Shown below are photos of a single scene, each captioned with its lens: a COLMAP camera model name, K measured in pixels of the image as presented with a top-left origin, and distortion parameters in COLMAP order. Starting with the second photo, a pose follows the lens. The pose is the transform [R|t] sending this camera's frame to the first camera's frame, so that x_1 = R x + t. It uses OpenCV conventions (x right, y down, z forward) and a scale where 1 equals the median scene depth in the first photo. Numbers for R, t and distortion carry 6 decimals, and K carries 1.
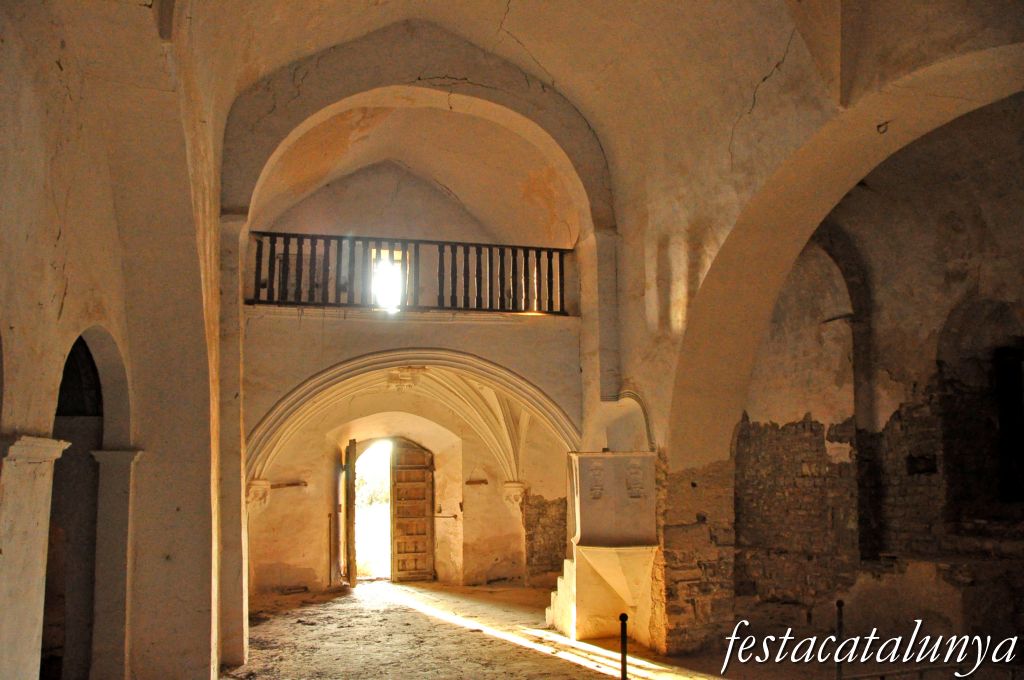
lens RADIAL K [[856.1, 0, 512.0], [0, 856.1, 340.0], [0, 0, 1]] dist [-0.135994, 0.143793]
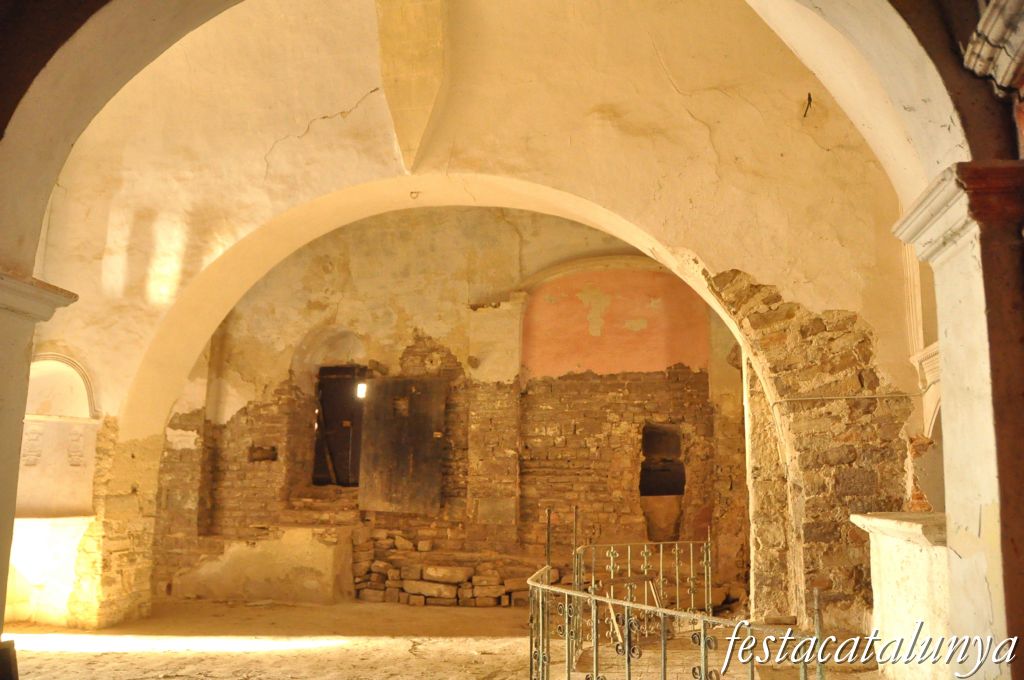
lens RADIAL K [[856.1, 0, 512.0], [0, 856.1, 340.0], [0, 0, 1]] dist [-0.135994, 0.143793]
pose [[0.450417, 0.168480, 0.876778, -0.457824], [-0.148073, 0.982530, -0.112733, 0.076573], [-0.880454, -0.079050, 0.467496, 0.139360]]
